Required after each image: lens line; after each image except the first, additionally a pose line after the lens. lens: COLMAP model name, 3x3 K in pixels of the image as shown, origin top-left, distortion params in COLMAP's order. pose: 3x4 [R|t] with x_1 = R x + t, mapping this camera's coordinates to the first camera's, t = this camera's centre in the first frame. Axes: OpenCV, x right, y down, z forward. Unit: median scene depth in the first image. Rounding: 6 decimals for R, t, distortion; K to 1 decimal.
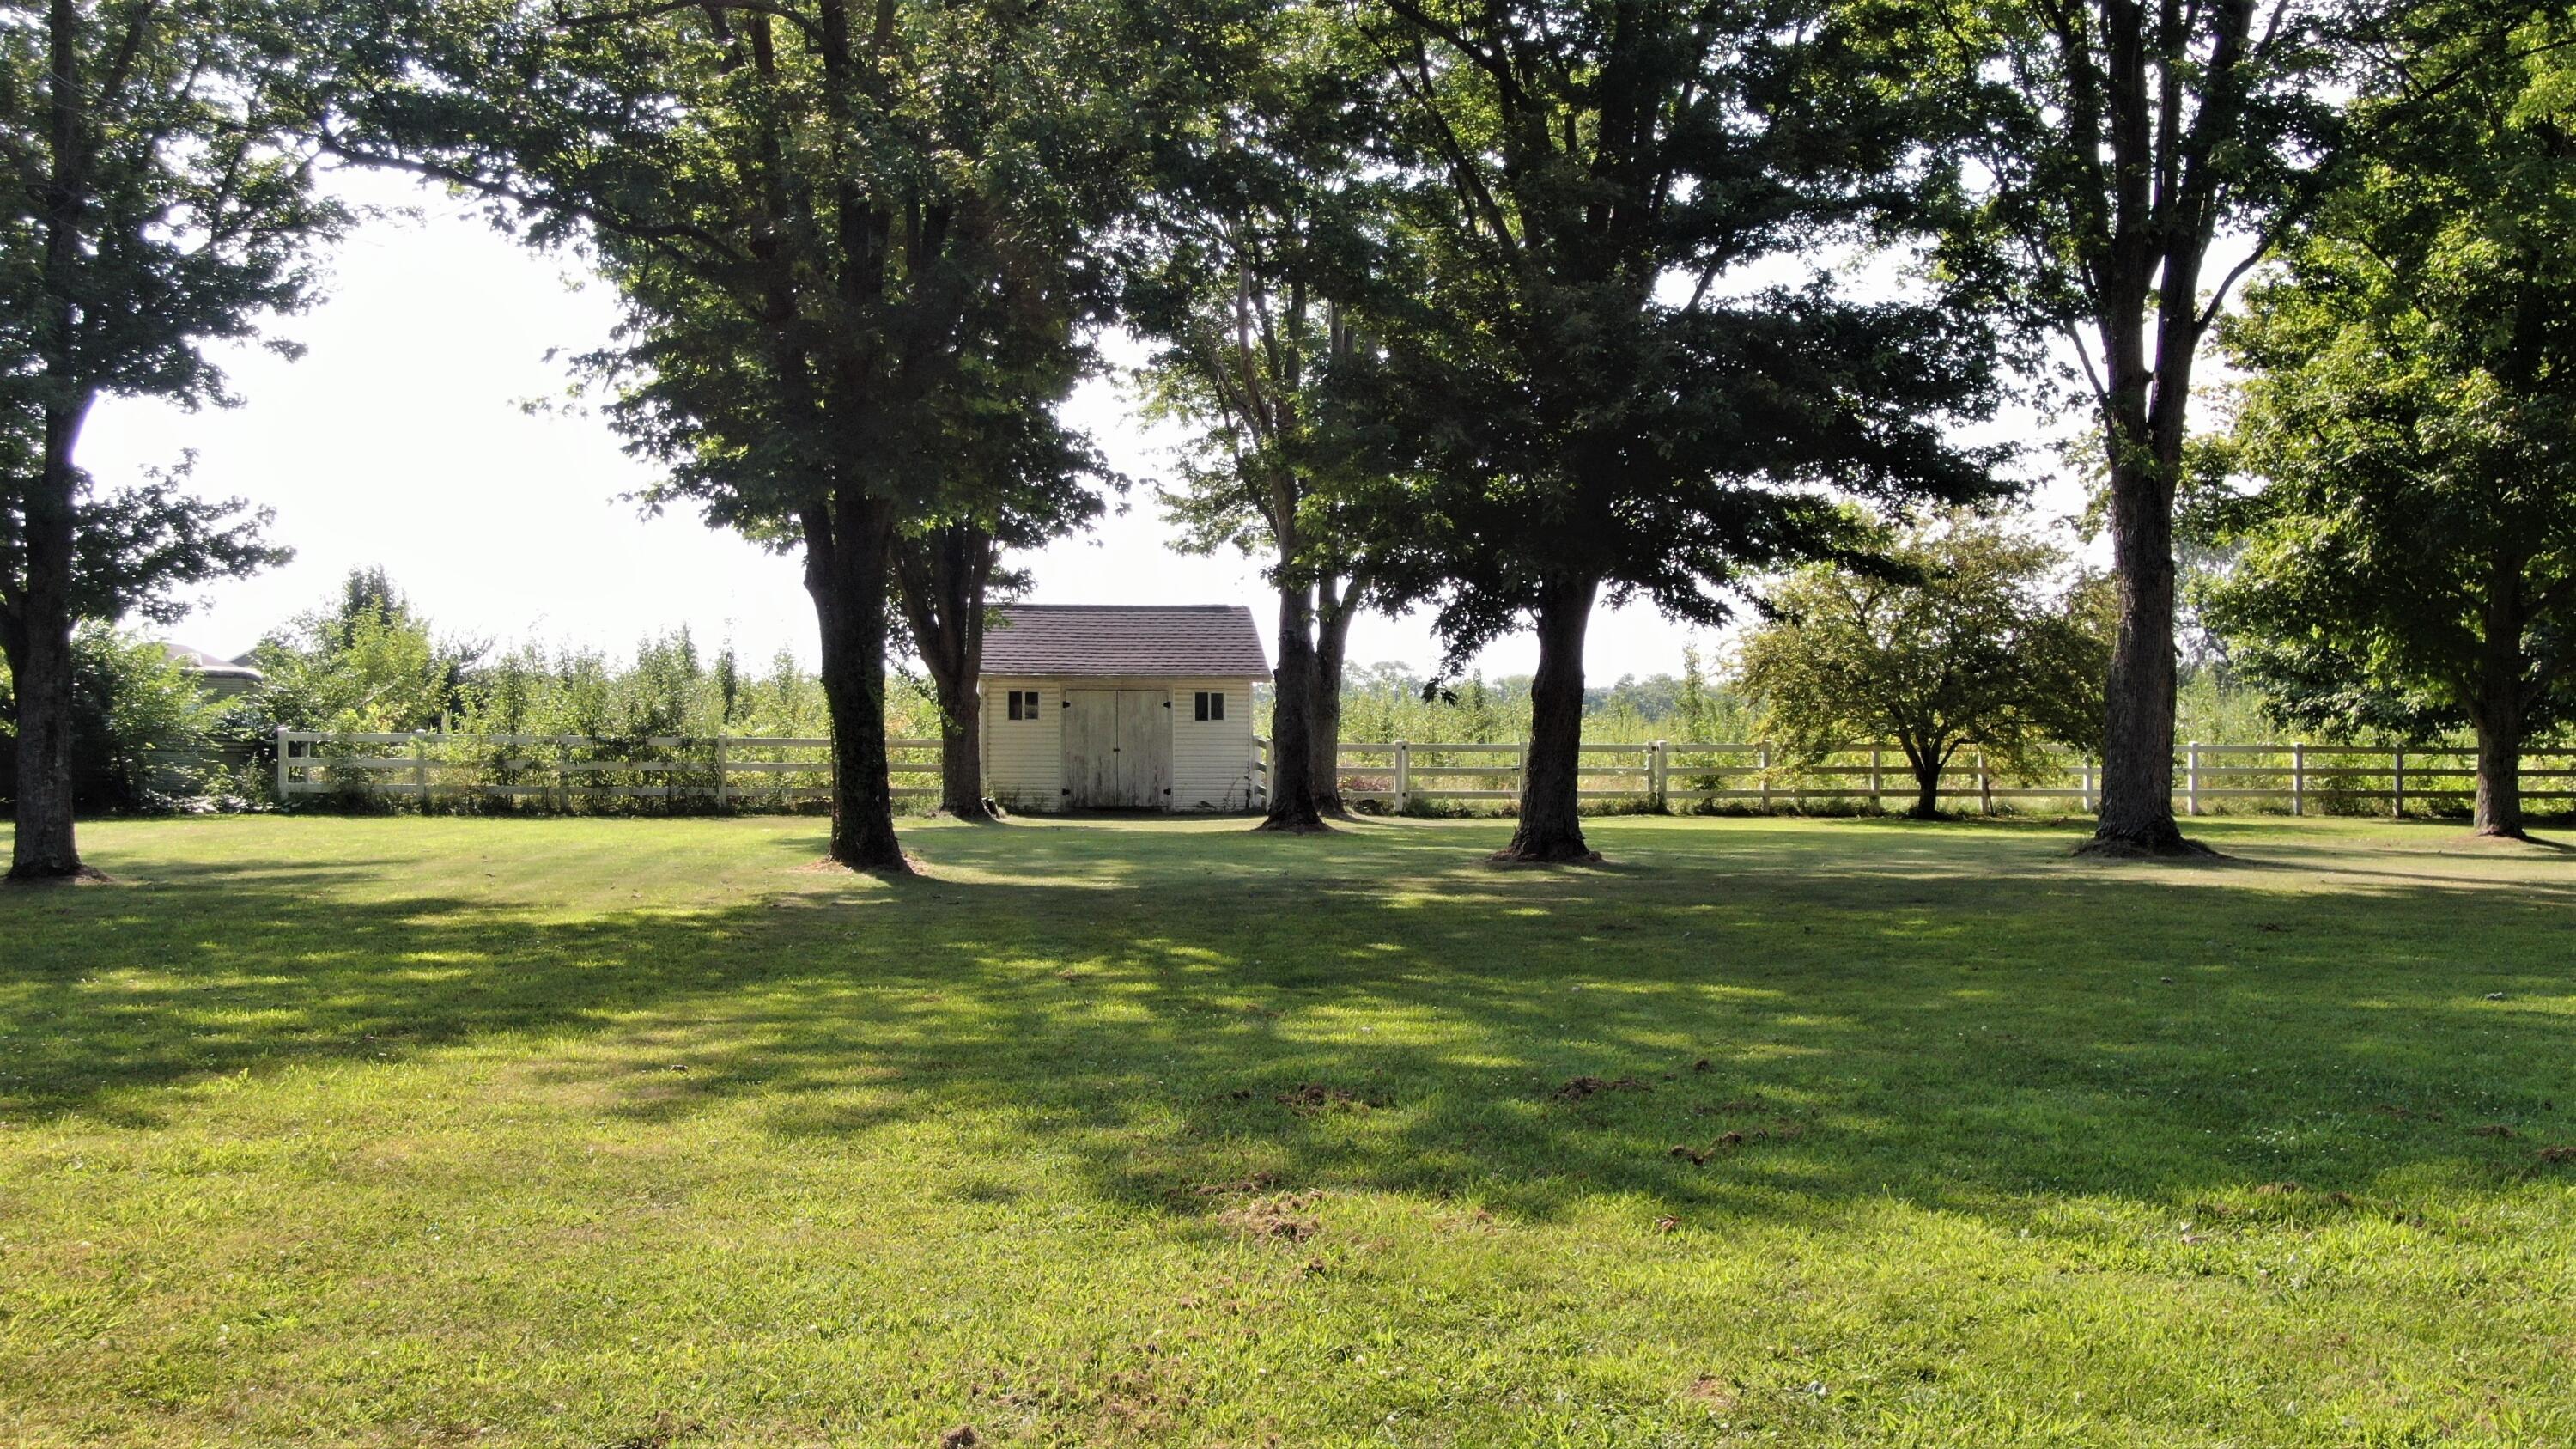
lens RADIAL K [[2654.0, 0, 1288.2], [0, 2654.0, 728.1], [0, 0, 1]] dist [0.000258, 0.000000]
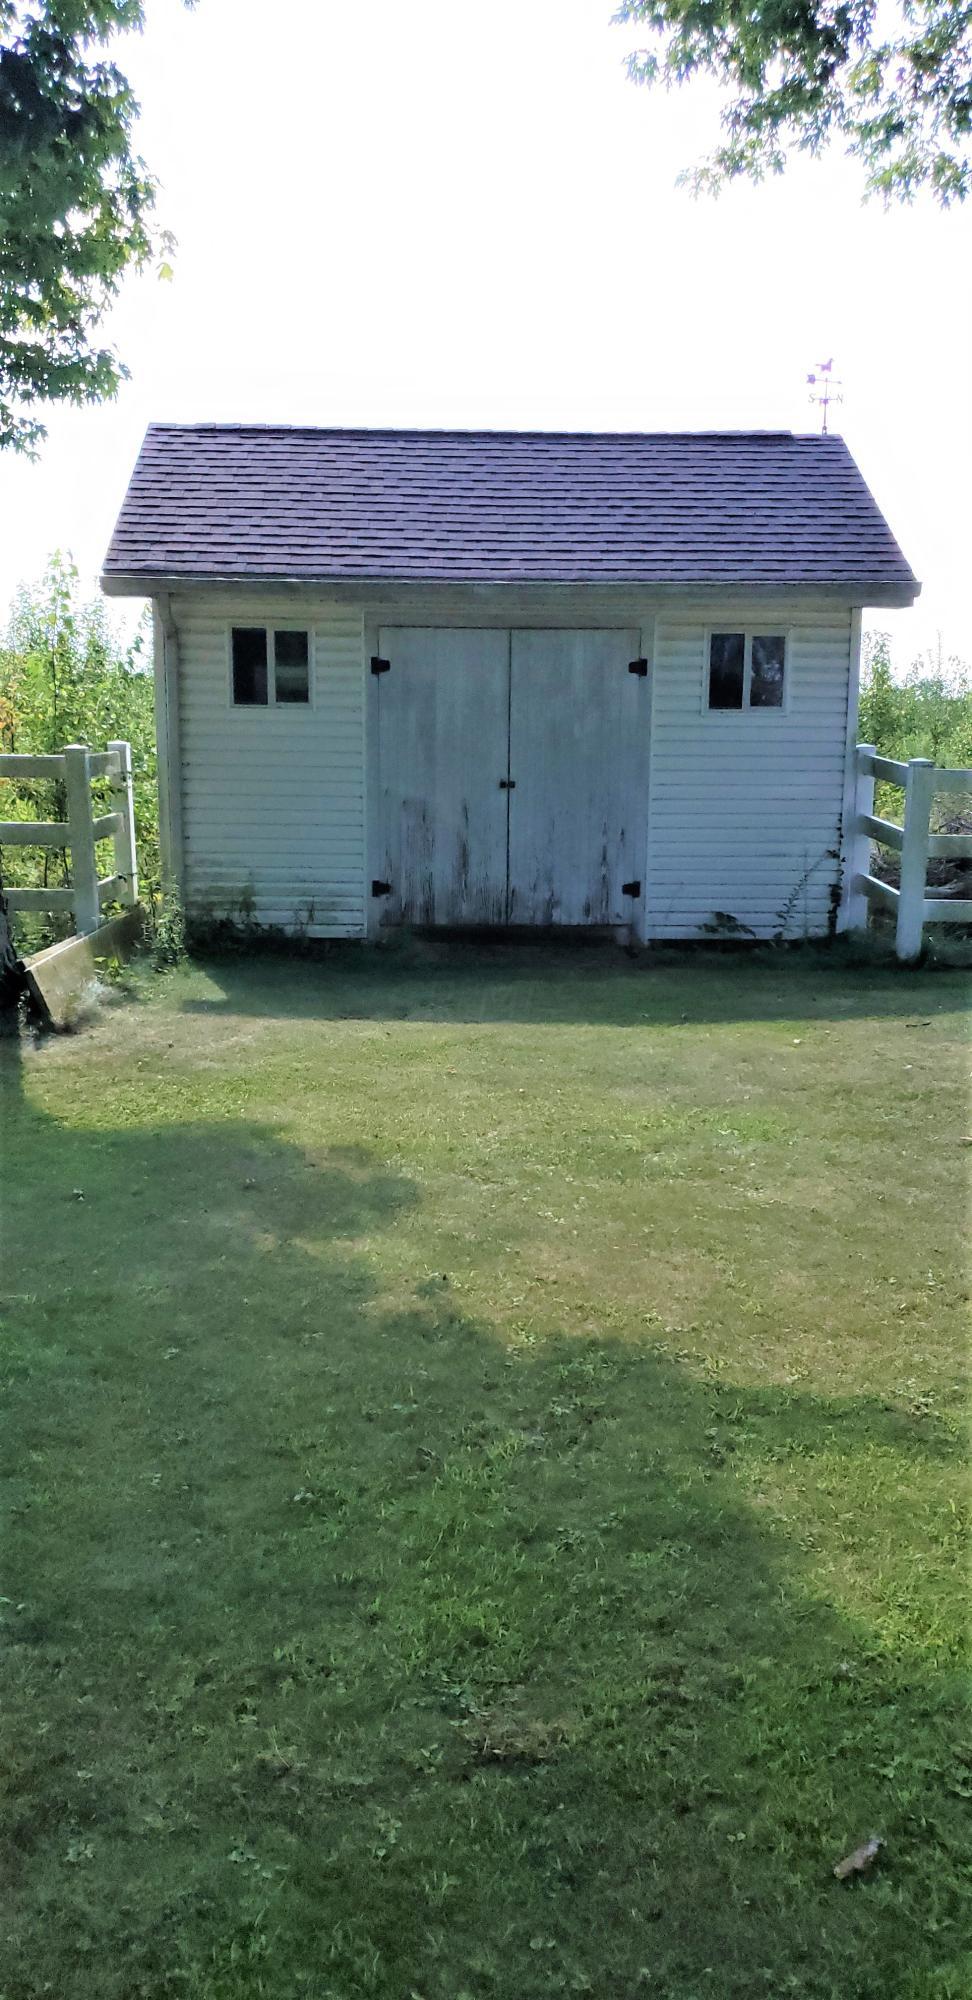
lens RADIAL K [[1421.1, 0, 486.1], [0, 1421.1, 1000.7], [0, 0, 1]] dist [0.000161, -0.000013]
pose [[0.987490, 0.018342, -0.156611, -0.033997], [-0.002161, 0.994692, 0.102870, 0.018735], [0.157667, -0.101245, 0.982288, 0.784289]]
